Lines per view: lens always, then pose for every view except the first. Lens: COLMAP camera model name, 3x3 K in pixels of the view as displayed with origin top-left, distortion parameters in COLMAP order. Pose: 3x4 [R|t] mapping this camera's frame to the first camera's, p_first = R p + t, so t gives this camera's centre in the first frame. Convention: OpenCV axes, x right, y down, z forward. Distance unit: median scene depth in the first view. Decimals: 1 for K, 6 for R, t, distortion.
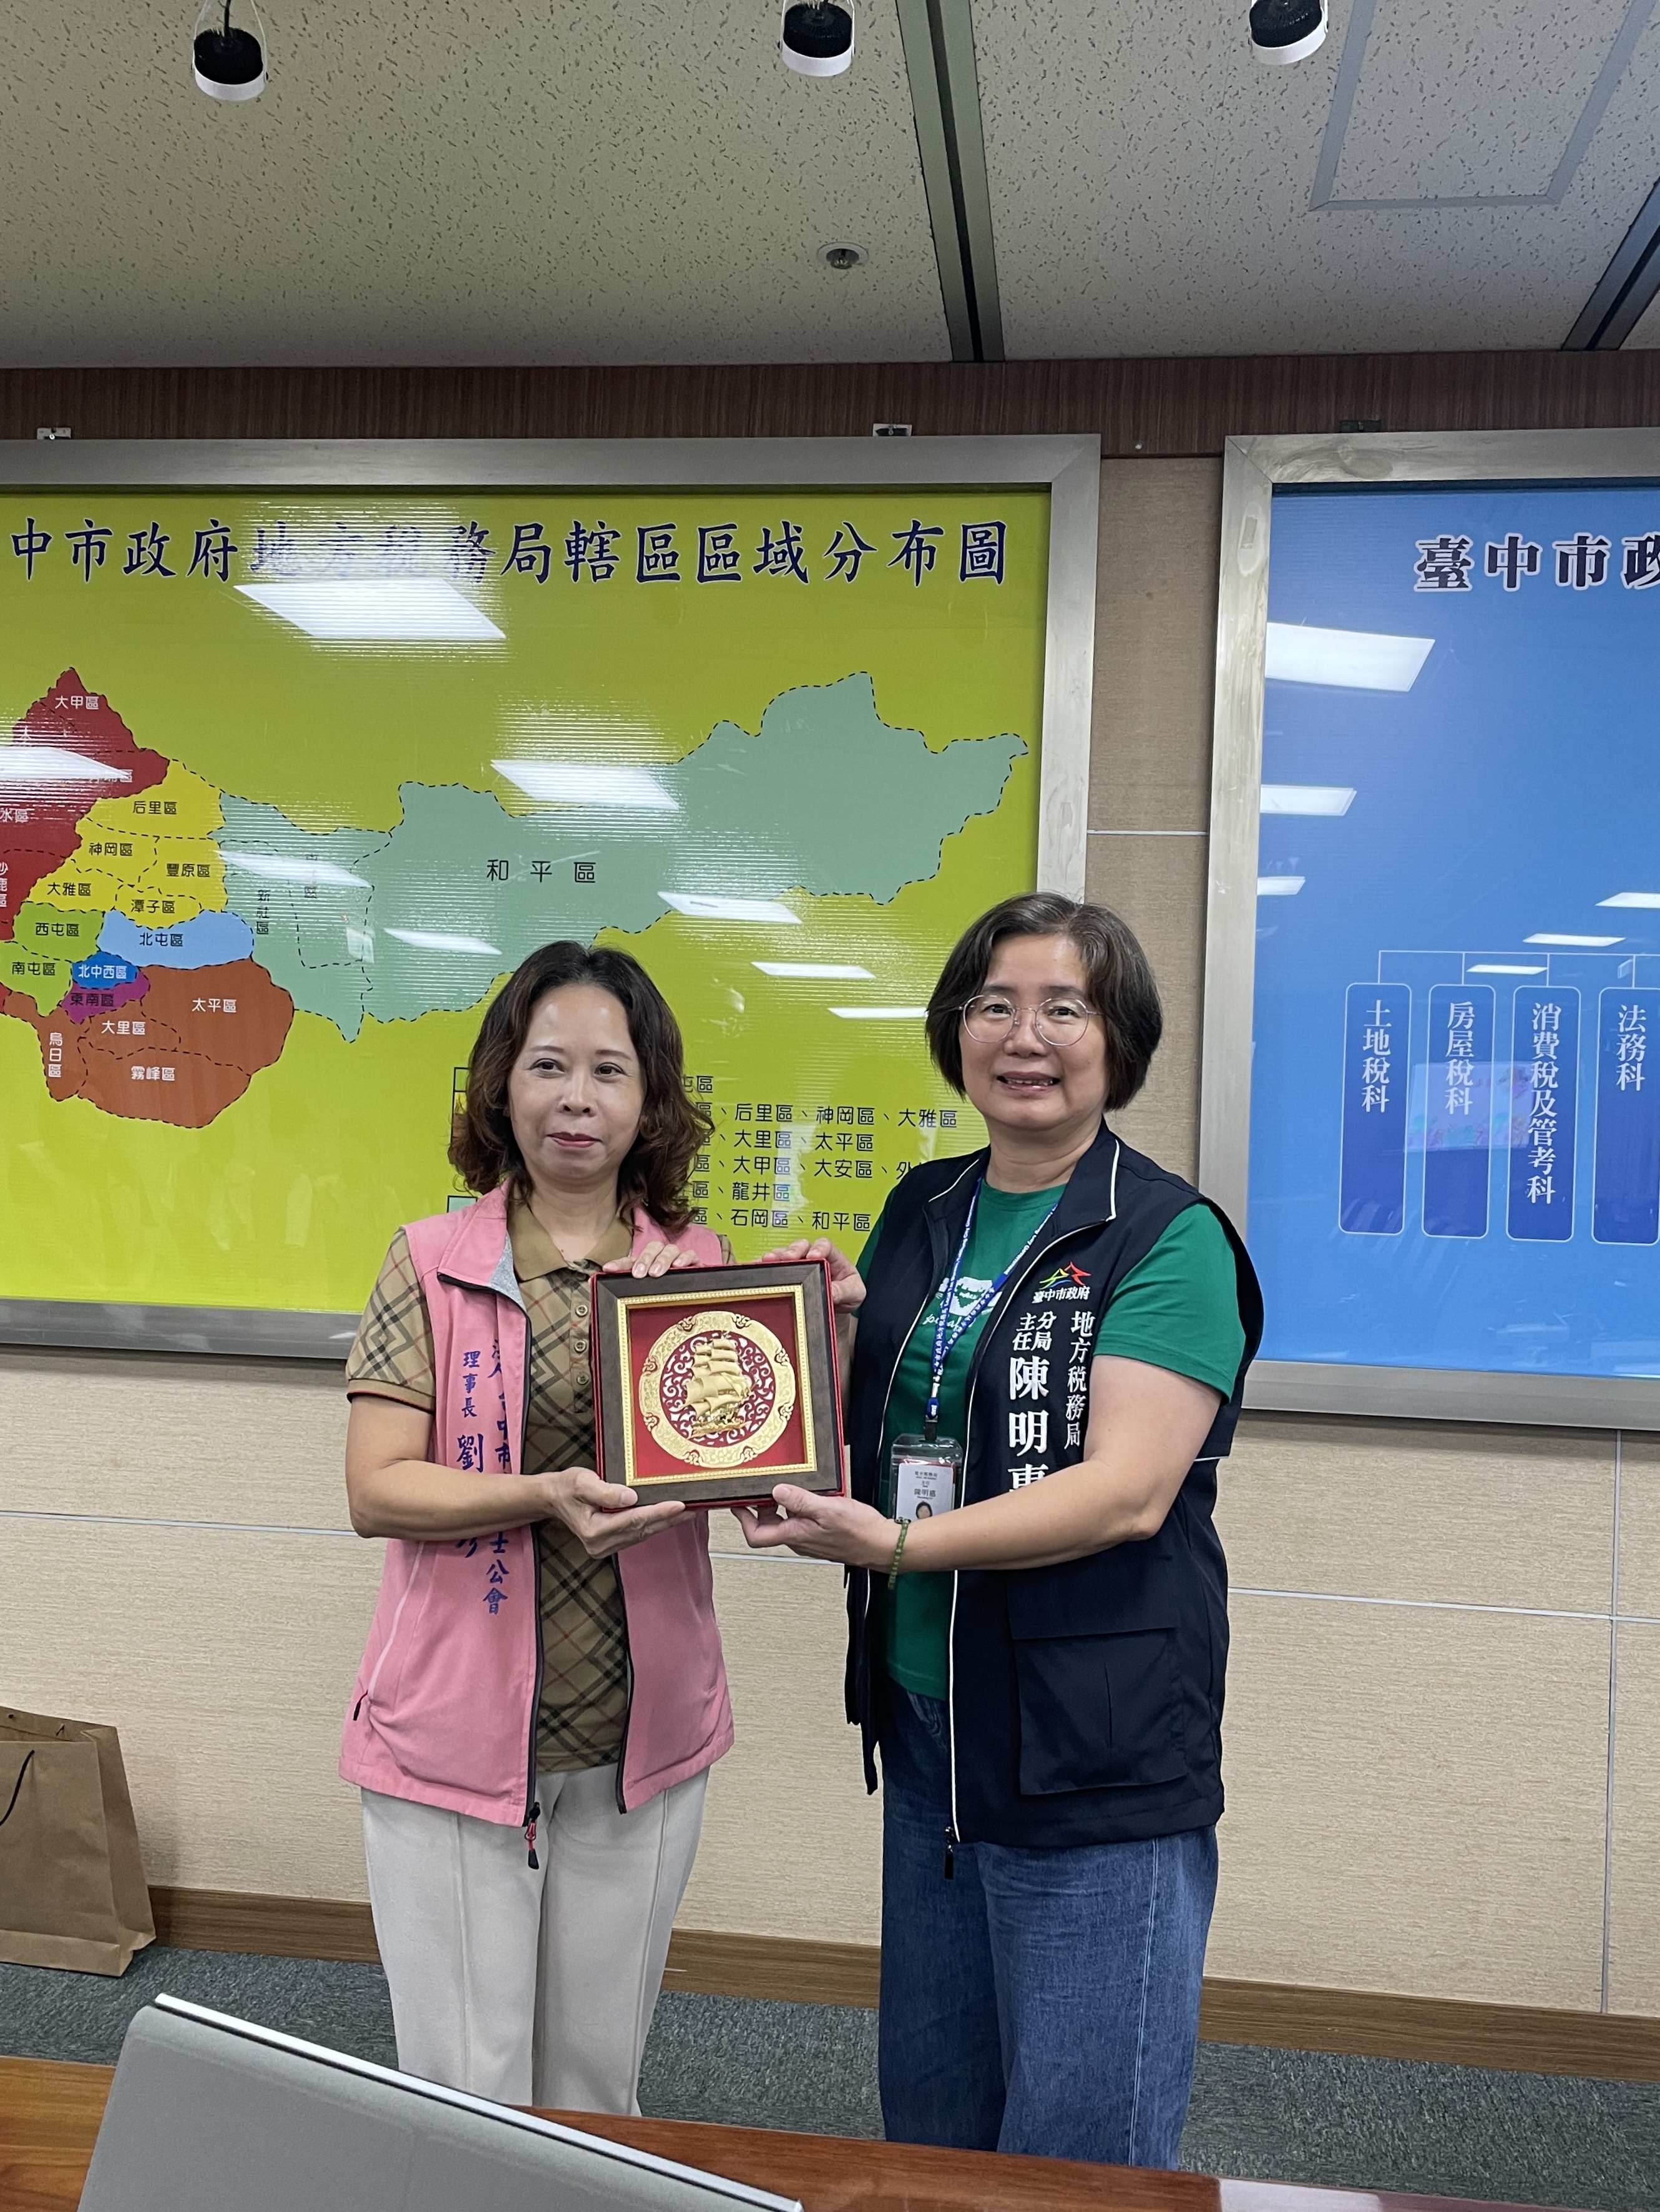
lens RADIAL K [[1882.1, 0, 841.7], [0, 1882.1, 1155.2], [0, 0, 1]] dist [0.080480, -0.108594]
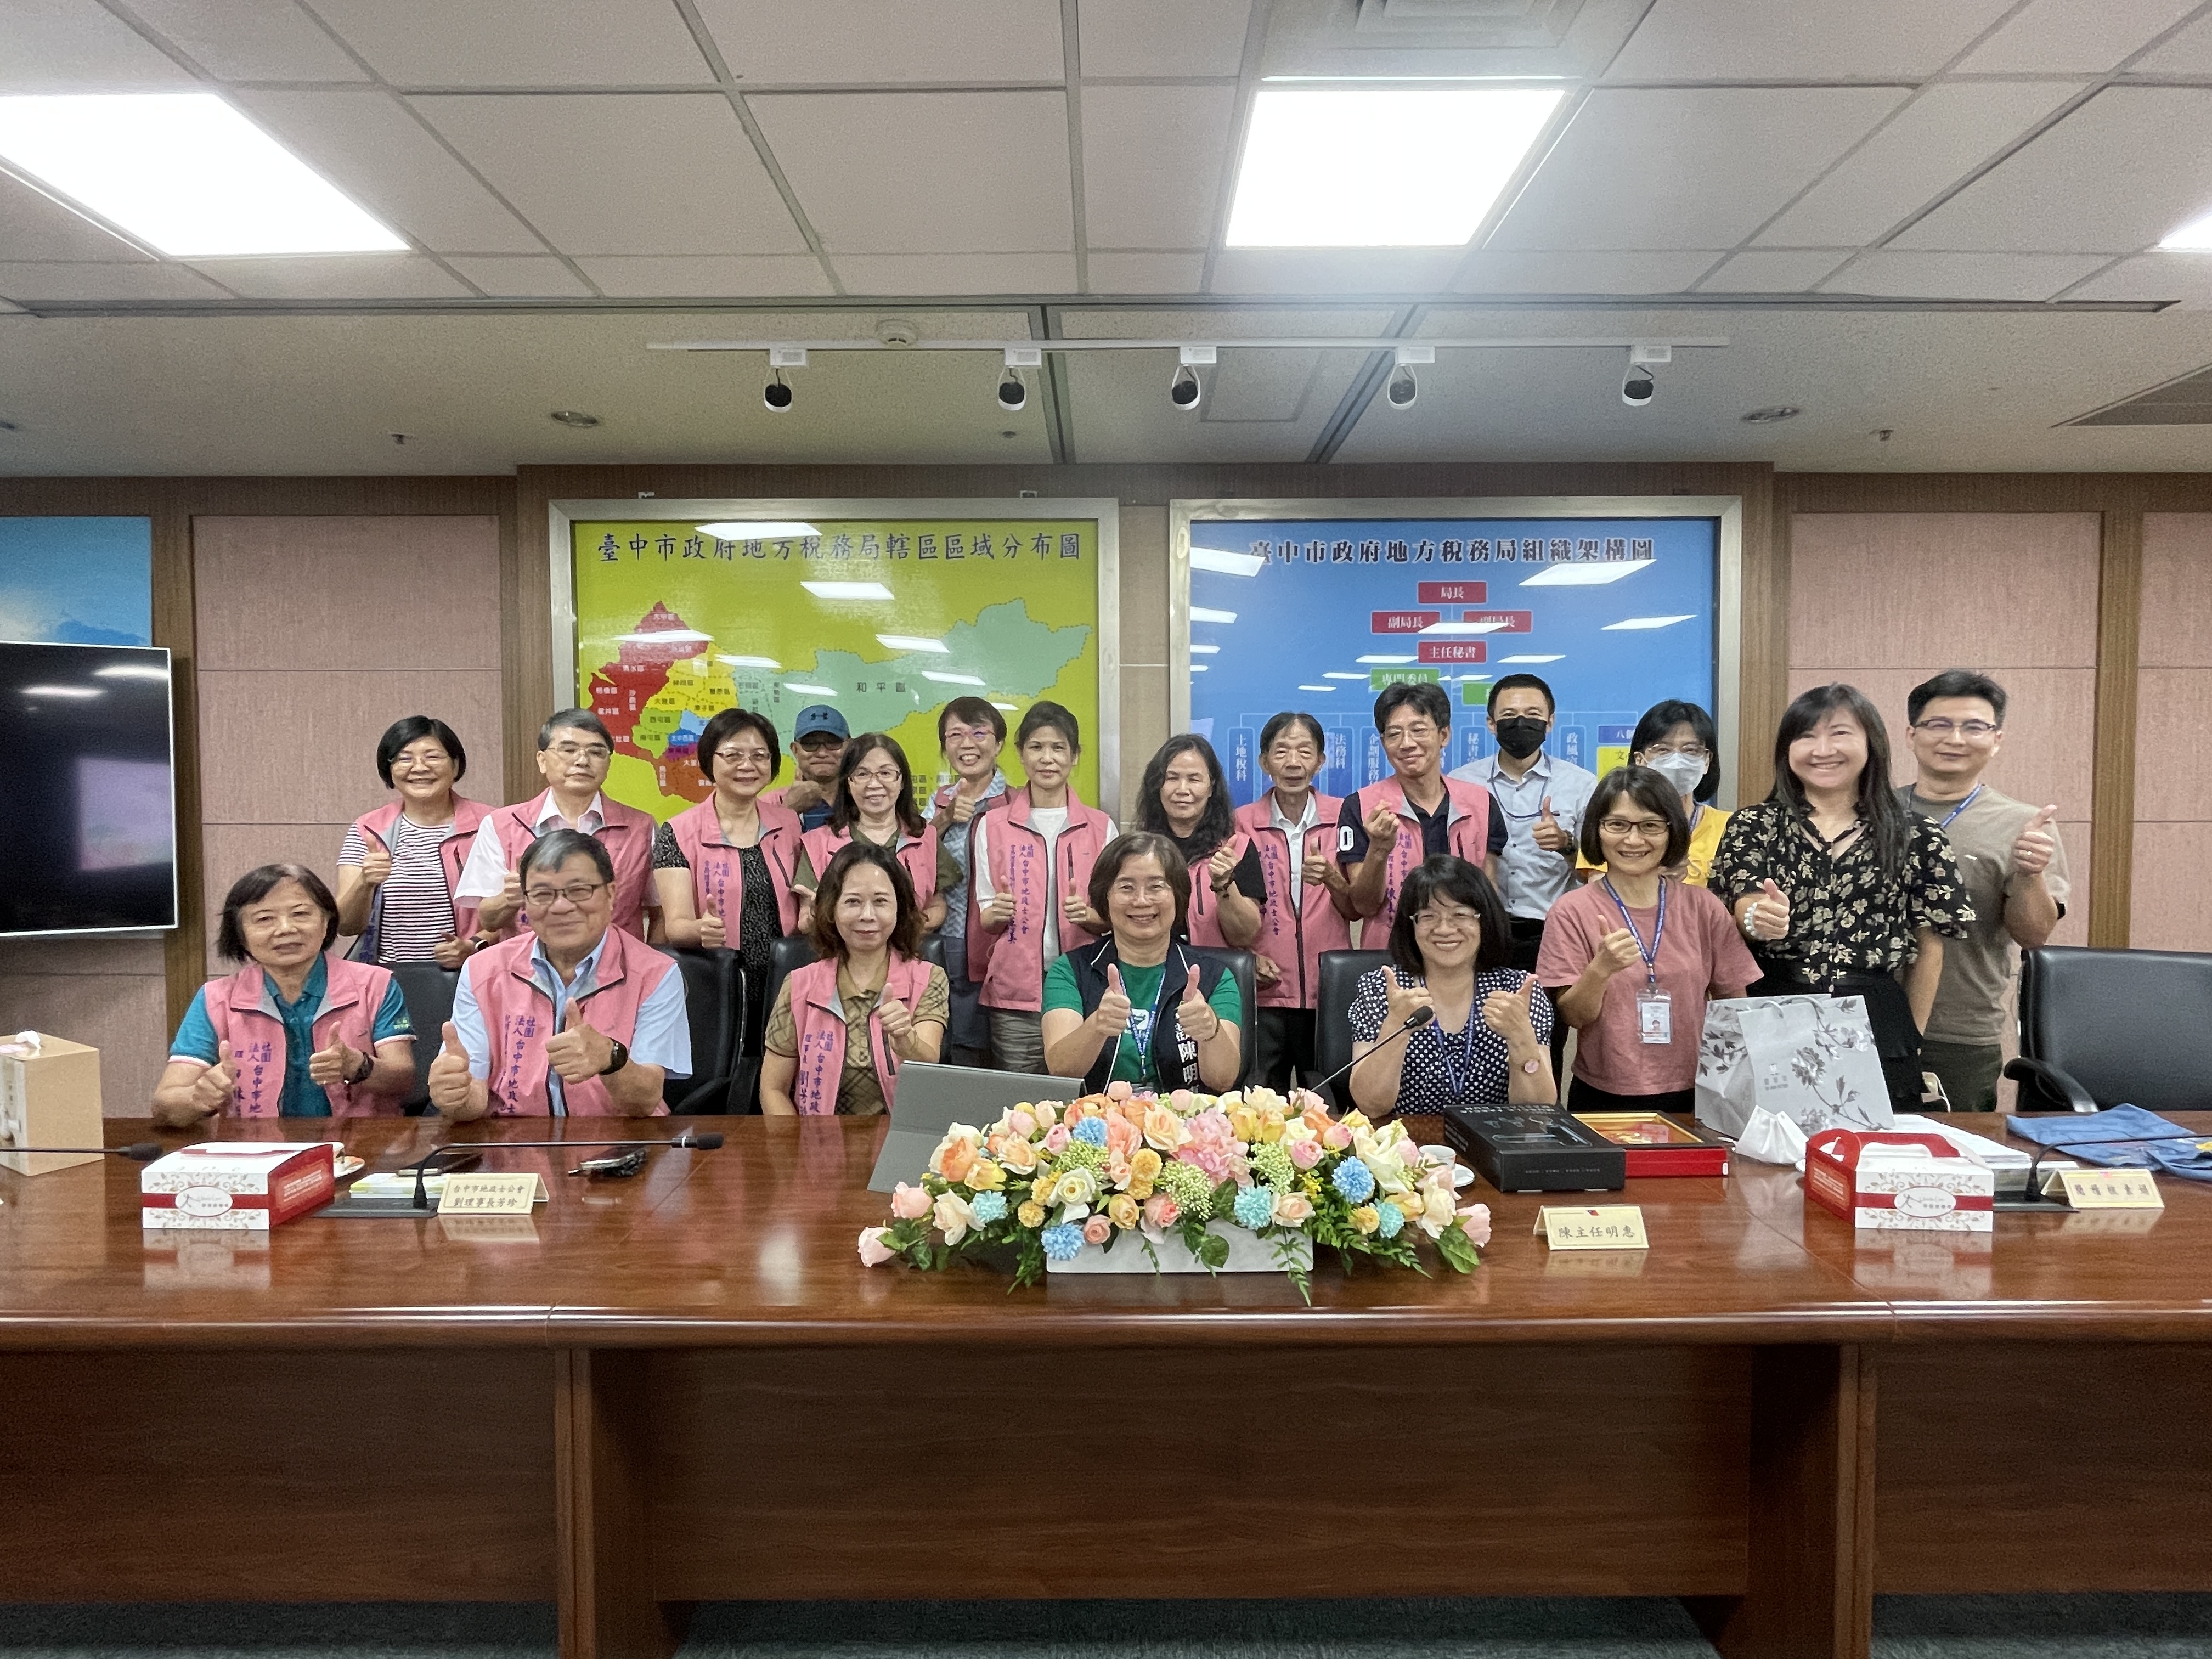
lens RADIAL K [[1085.9, 0, 1094.4], [0, 1085.9, 825.8], [0, 0, 1]] dist [0.002012, -0.002245]
pose [[0.992241, -0.045392, 0.115751, -0.064413], [0.039446, 0.997807, 0.053147, -0.044345], [-0.117909, -0.048168, 0.991855, -0.337880]]
